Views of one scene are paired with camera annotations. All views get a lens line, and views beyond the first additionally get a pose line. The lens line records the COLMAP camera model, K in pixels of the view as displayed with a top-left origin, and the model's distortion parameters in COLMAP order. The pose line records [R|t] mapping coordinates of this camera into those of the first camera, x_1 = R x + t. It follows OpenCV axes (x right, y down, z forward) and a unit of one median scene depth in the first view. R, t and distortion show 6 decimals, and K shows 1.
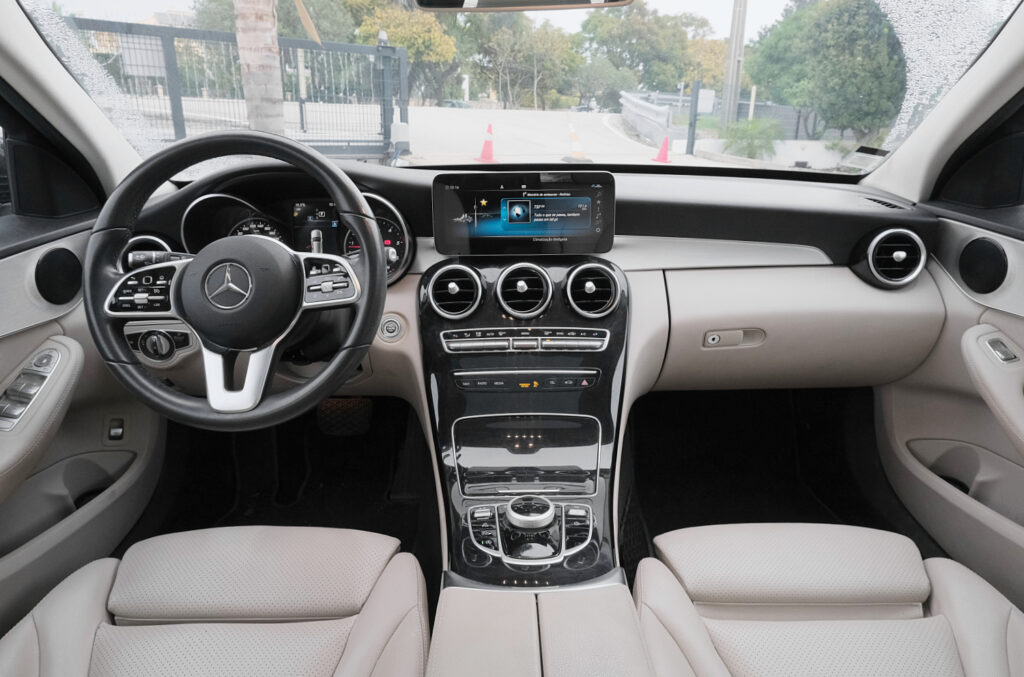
lens RADIAL K [[637.4, 0, 509.3], [0, 637.4, 323.6], [0, 0, 1]] dist [0.000310, -0.002072]
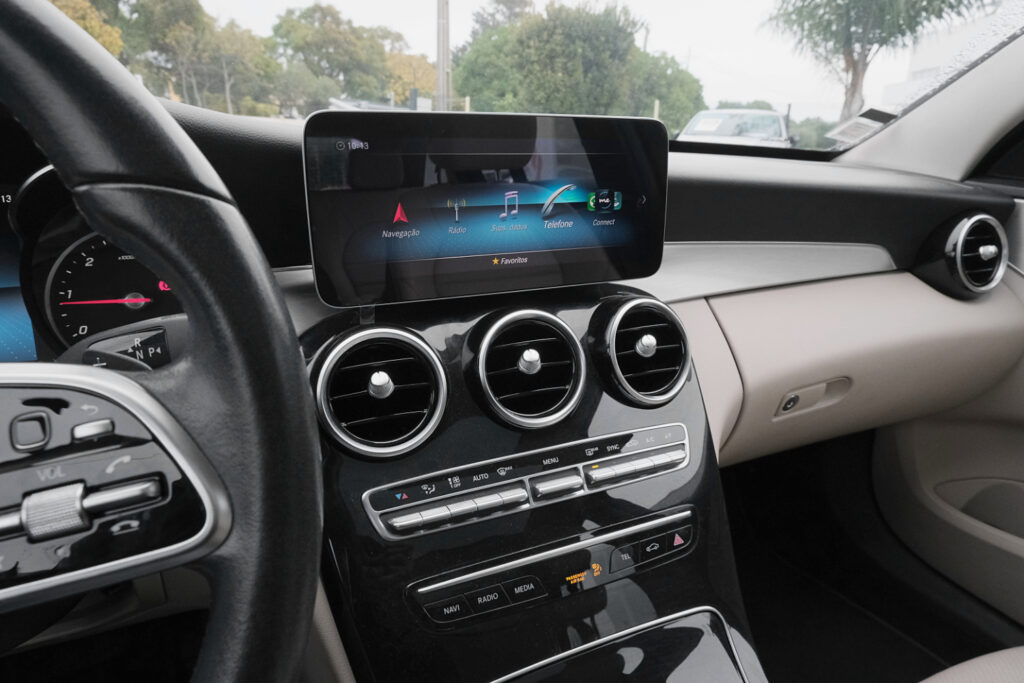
lens RADIAL K [[641.1, 0, 512.0], [0, 641.1, 341.5], [0, 0, 1]] dist [-0.027267, 0.016054]
pose [[0.904310, -0.110726, 0.412266, -0.018095], [0.108135, 0.993693, 0.029690, -0.008697], [-0.412953, 0.017732, 0.910580, 0.057956]]
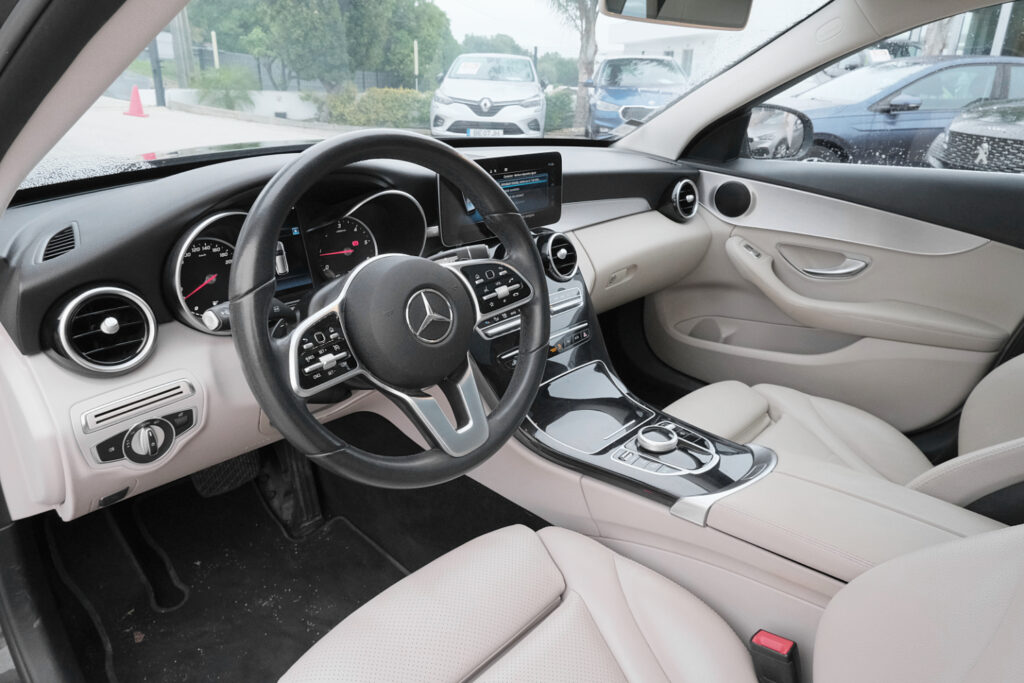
lens RADIAL K [[641.1, 0, 512.0], [0, 641.1, 341.5], [0, 0, 1]] dist [-0.027267, 0.016054]
pose [[0.691240, -0.255842, 0.675820, -0.075274], [0.187058, 0.966702, 0.174634, -0.012285], [-0.697995, 0.005704, 0.716080, 0.024068]]
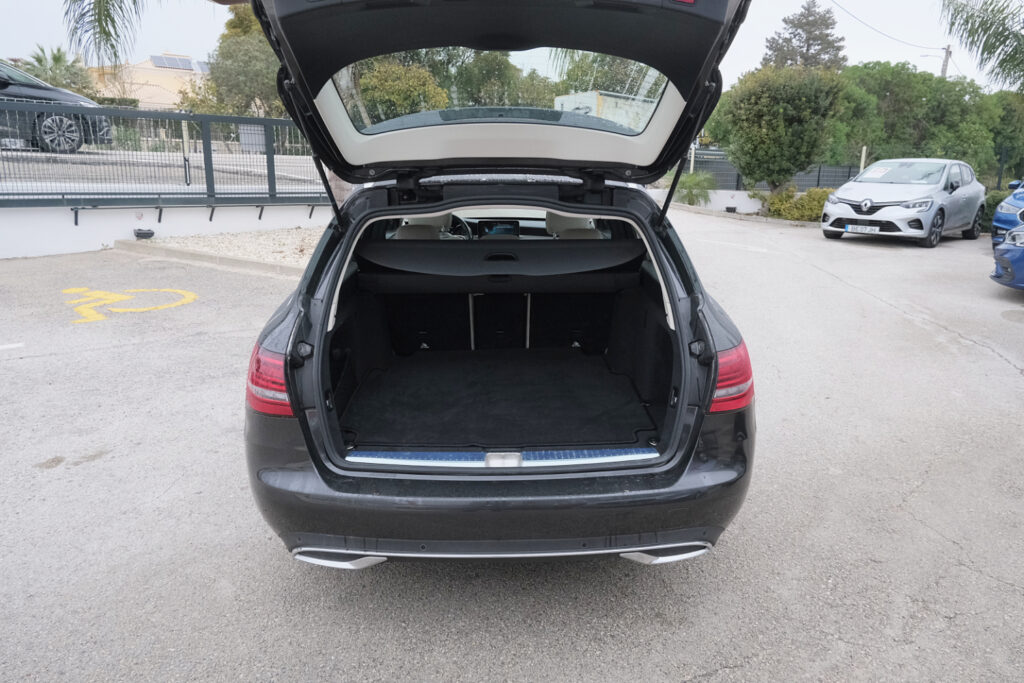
lens RADIAL K [[677.1, 0, 512.0], [0, 677.1, 341.5], [0, 0, 1]] dist [0.003683, 0.000169]
pose [[0.999780, 0.001416, 0.020904, 0.002529], [-0.000488, 0.999017, -0.044327, 0.078211], [-0.020947, 0.044307, 0.998798, -0.352723]]
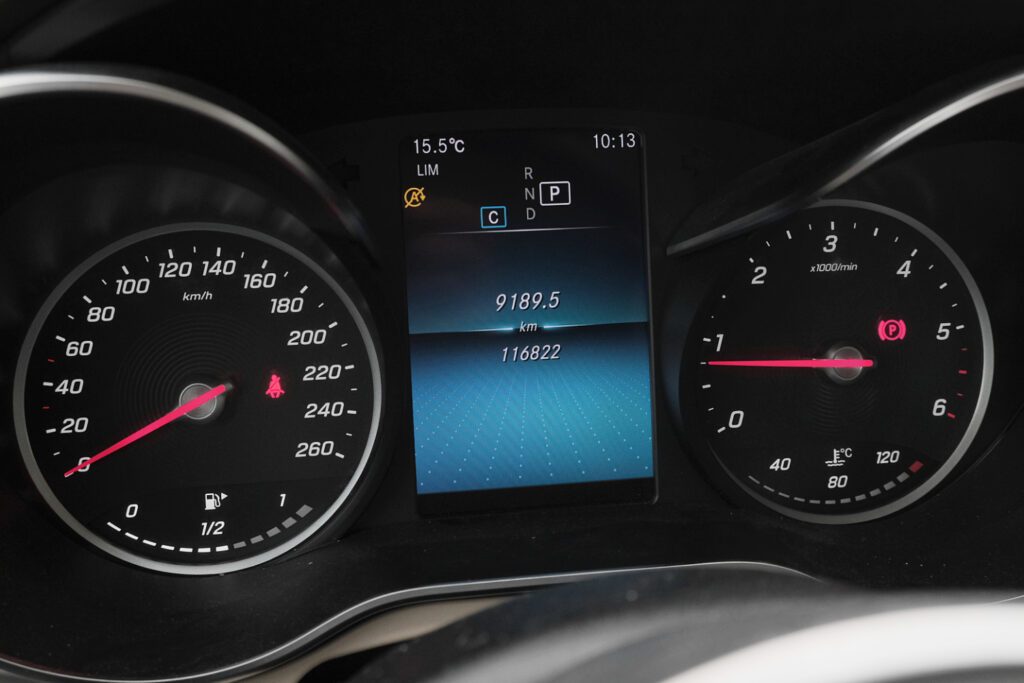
lens RADIAL K [[1128.1, 0, 512.0], [0, 1128.1, 341.5], [0, 0, 1]] dist [-0.000430, 0.018817]
pose [[0.988452, -0.040668, 0.145979, -0.039739], [0.040870, 0.999163, 0.001613, -0.014435], [-0.145922, 0.004372, 0.989286, 0.075506]]
